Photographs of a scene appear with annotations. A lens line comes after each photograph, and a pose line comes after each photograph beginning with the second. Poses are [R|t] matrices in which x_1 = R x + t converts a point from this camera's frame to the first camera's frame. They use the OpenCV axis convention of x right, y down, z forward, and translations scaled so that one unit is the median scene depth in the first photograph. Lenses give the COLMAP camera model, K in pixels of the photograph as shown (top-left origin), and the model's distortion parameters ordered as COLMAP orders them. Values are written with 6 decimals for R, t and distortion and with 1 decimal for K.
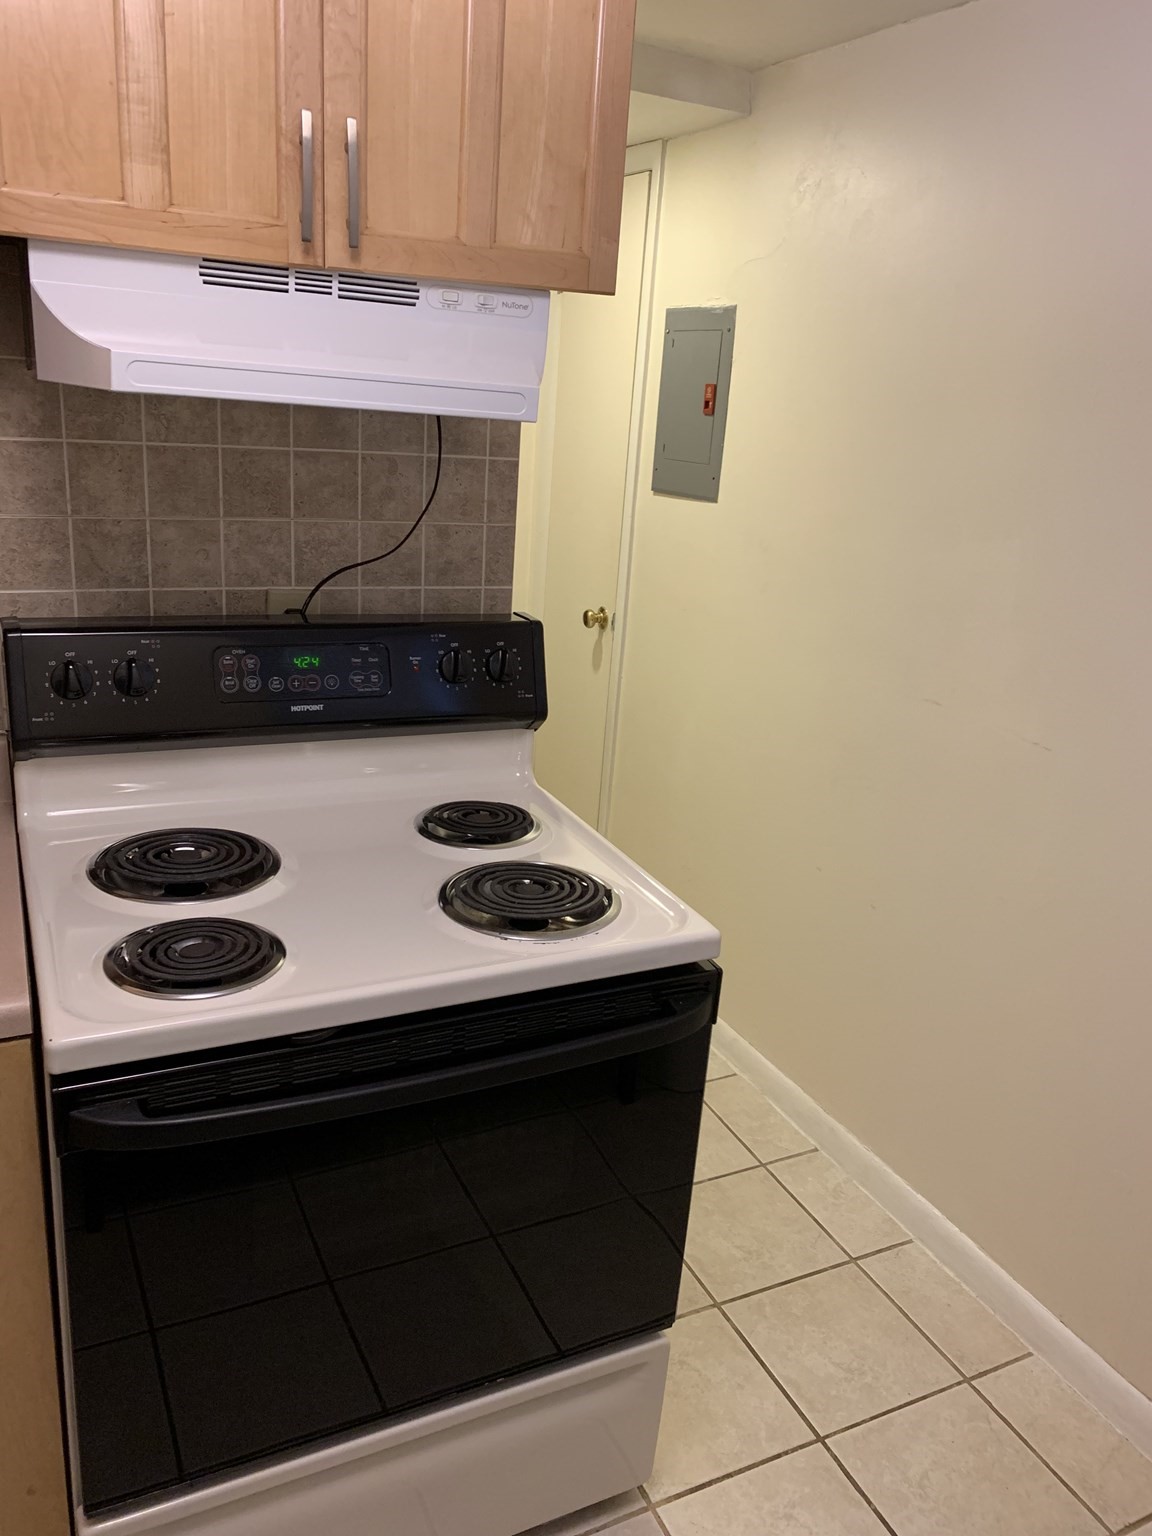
lens RADIAL K [[1174.2, 0, 591.4], [0, 1174.2, 754.8], [0, 0, 1]] dist [0.050184, -0.062506]
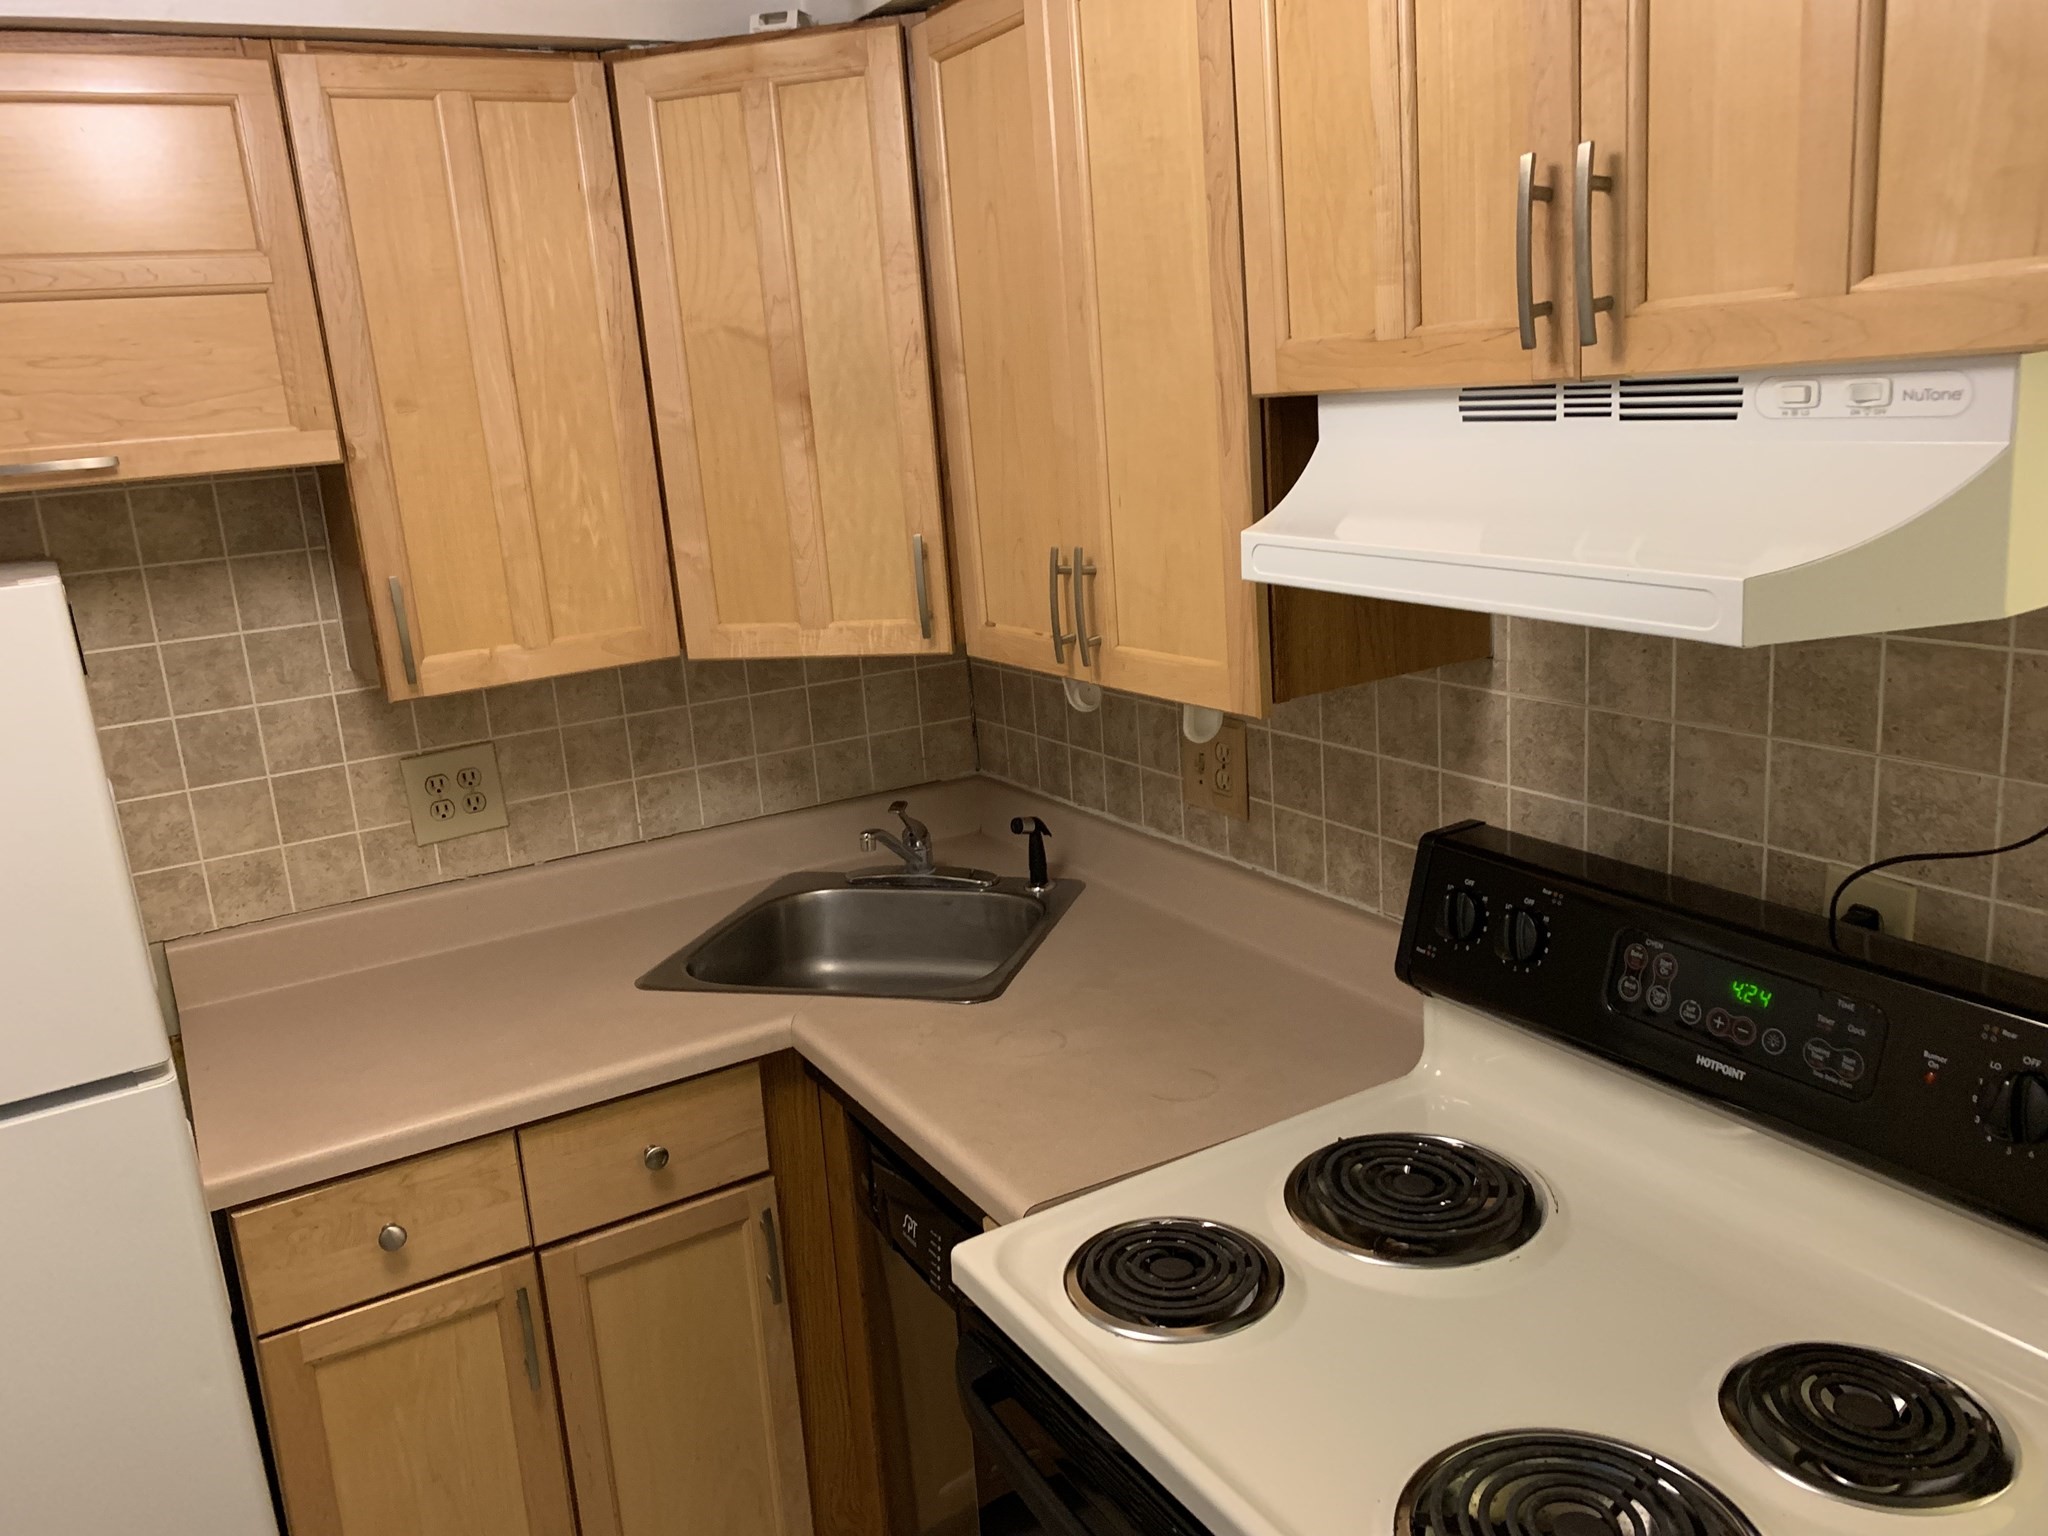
lens RADIAL K [[1565.6, 0, 984.4], [0, 1565.6, 781.4], [0, 0, 1]] dist [0.050184, -0.062506]
pose [[0.063657, 0.172232, -0.982997, 0.489274], [-0.236224, 0.959604, 0.152835, -0.211917], [0.969611, 0.222479, 0.101771, 0.534454]]
